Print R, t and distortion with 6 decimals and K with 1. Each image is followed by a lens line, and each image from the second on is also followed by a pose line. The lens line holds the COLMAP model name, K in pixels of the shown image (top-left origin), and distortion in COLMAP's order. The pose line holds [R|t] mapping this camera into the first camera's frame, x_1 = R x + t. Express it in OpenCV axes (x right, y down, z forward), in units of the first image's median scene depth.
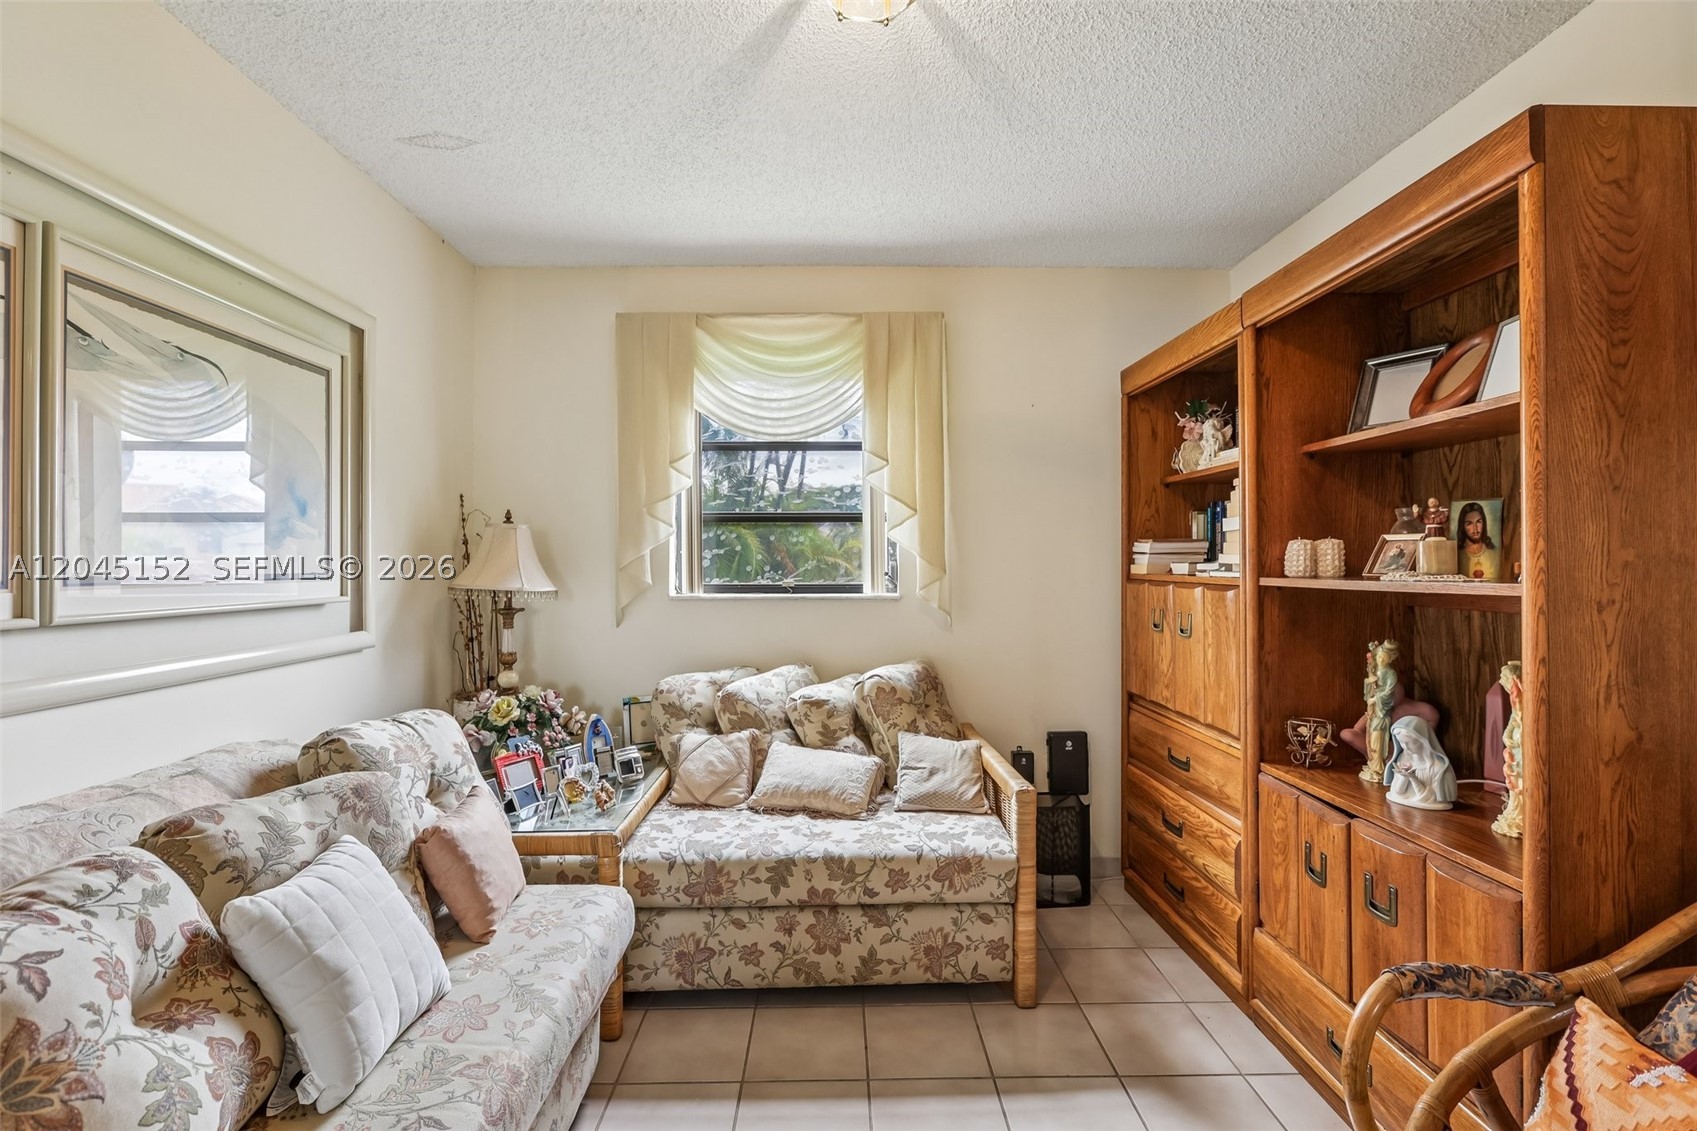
lens RADIAL K [[784.5, 0, 870.9], [0, 784.5, 560.6], [0, 0, 1]] dist [-0.005392, 0.001269]
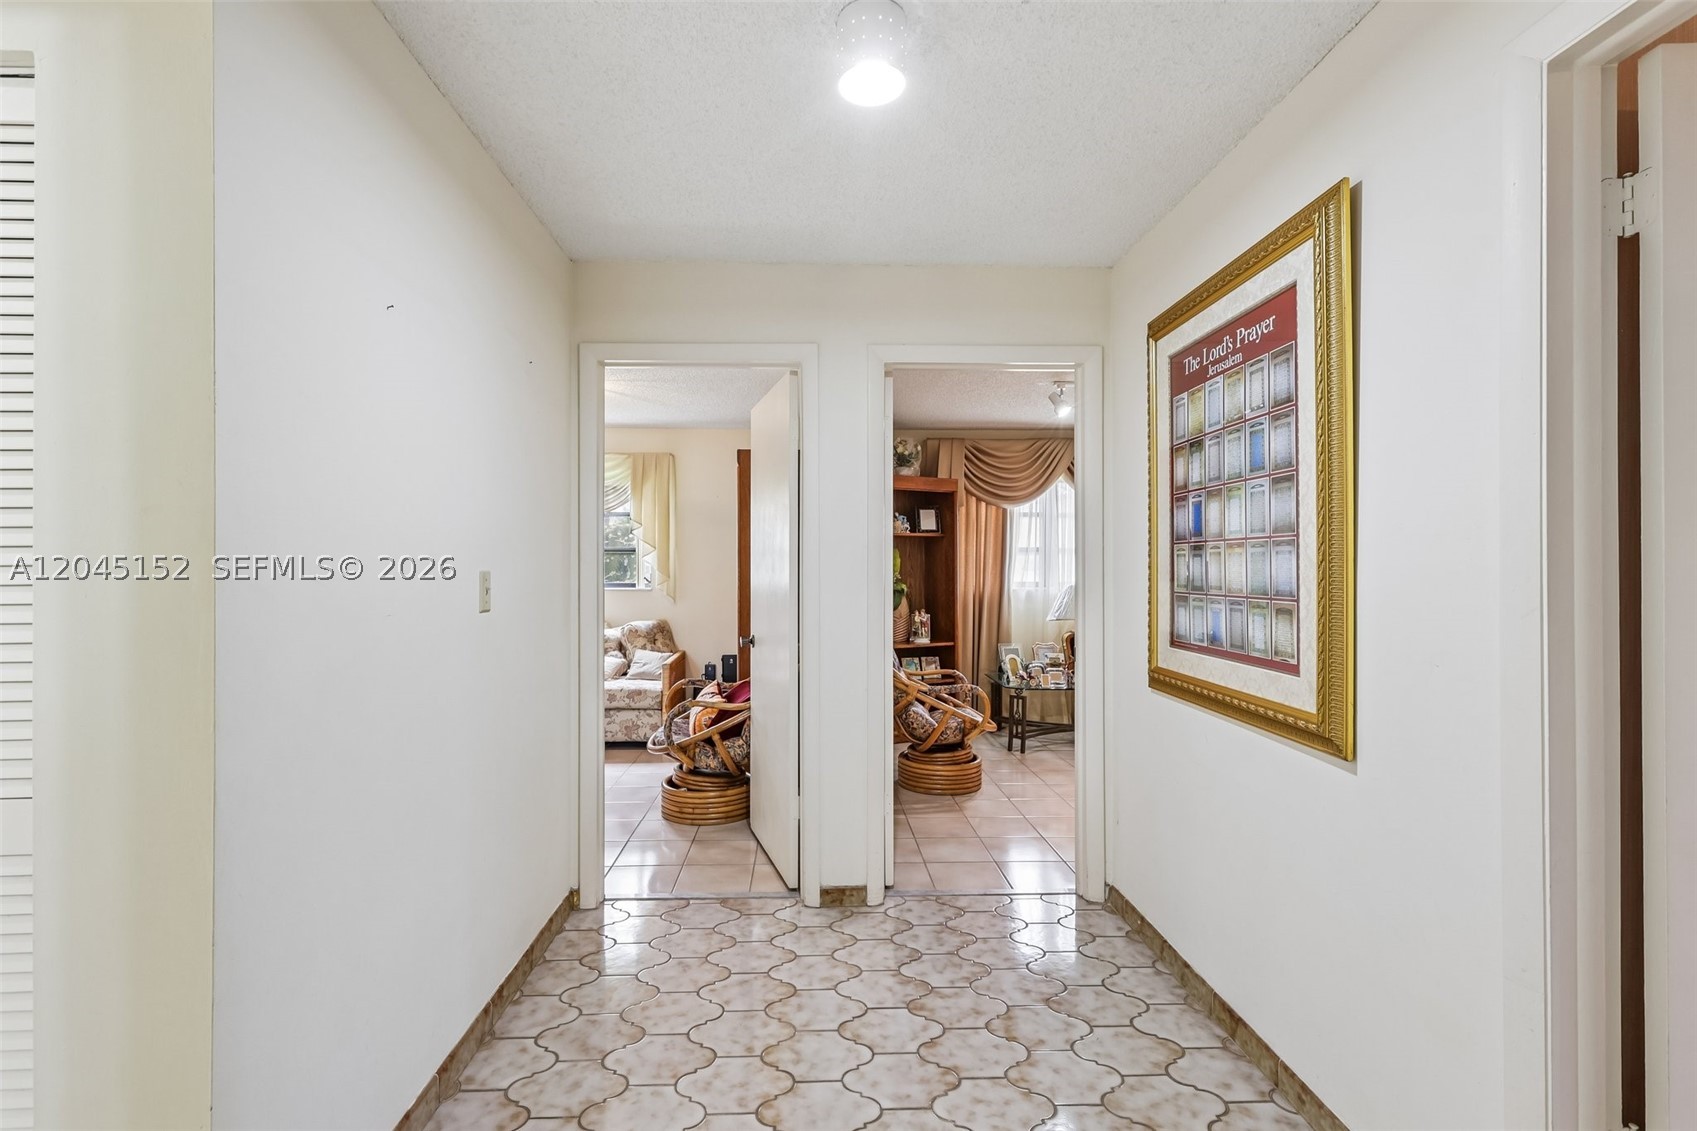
lens RADIAL K [[824.7, 0, 859.4], [0, 824.7, 559.9], [0, 0, 1]] dist [-0.001348, 0.006823]
pose [[0.999951, 0.003920, 0.009113, 0.798785], [-0.003890, 0.999987, -0.003336, -0.037151], [-0.009126, 0.003300, 0.999953, -1.669376]]
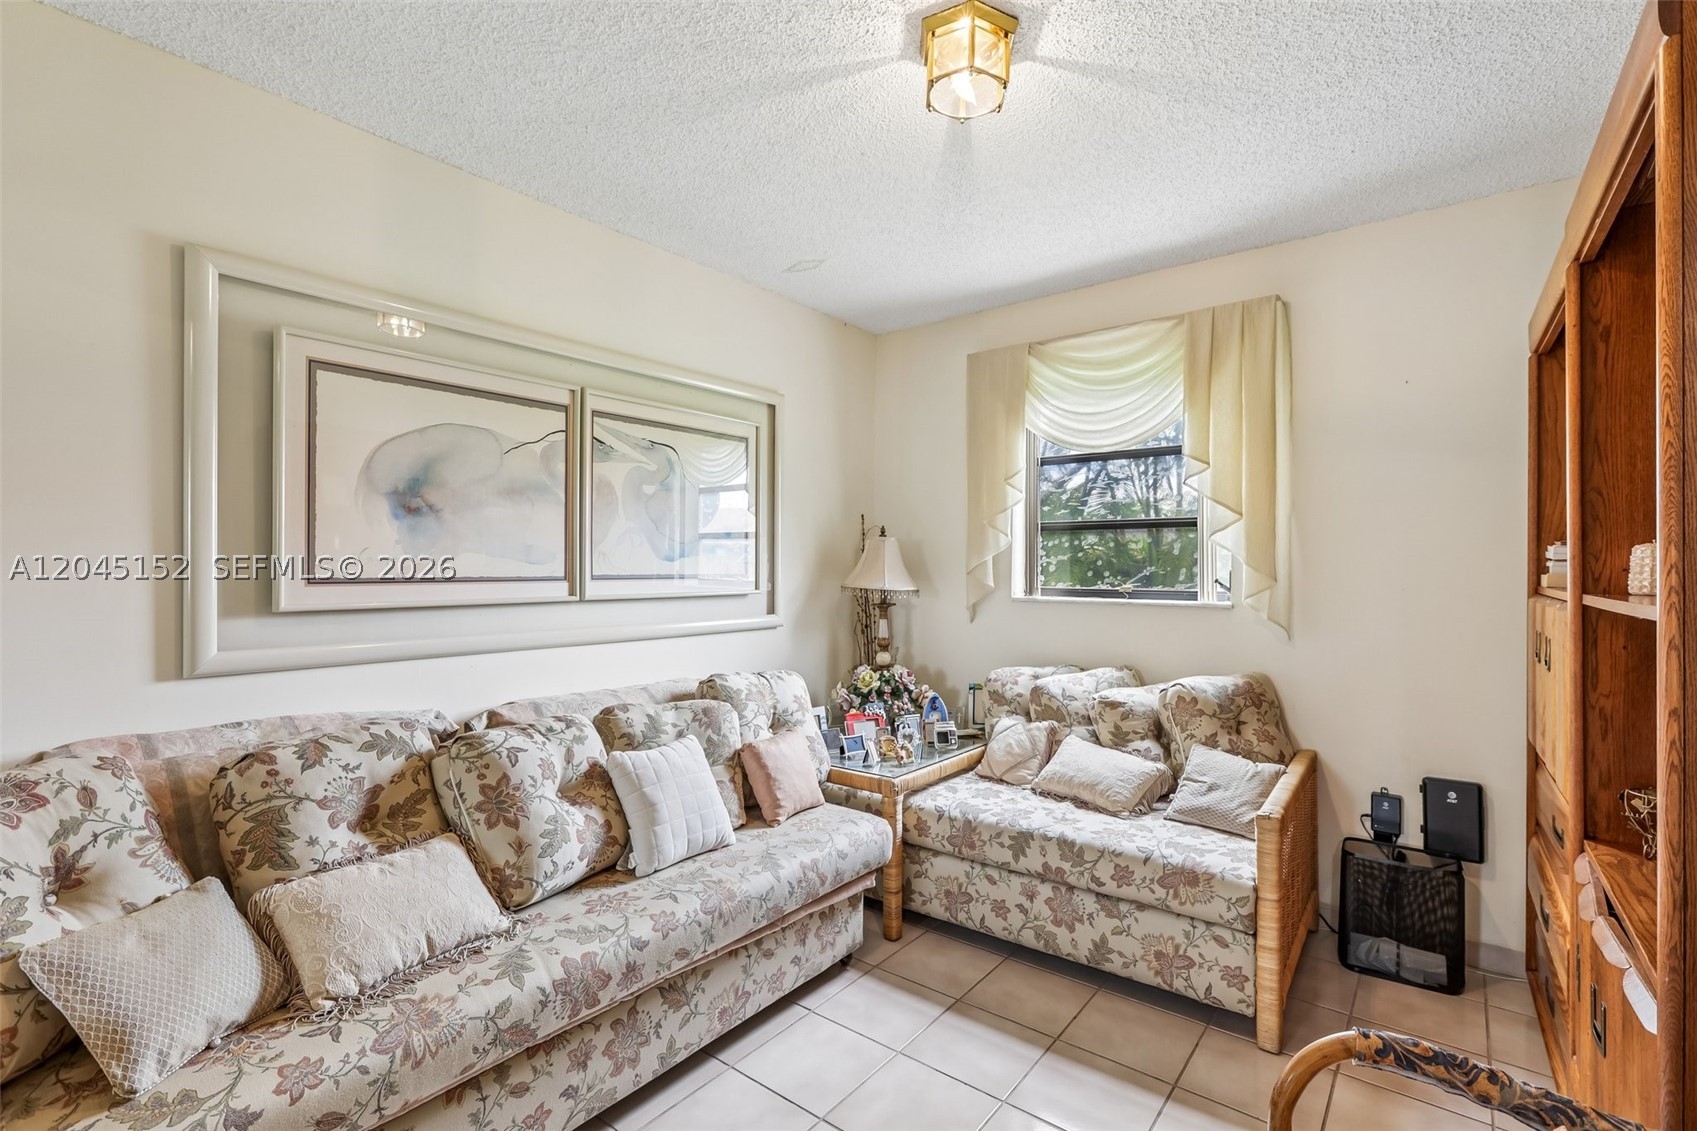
lens RADIAL K [[803.7, 0, 848.5], [0, 803.7, 565.5], [0, 0, 1]] dist [-0.002723, 0.005985]
pose [[0.764438, 0.004350, -0.644683, 0.432217], [-0.002420, 0.999990, 0.003879, -0.006703], [0.644693, -0.001405, 0.764440, -0.047039]]
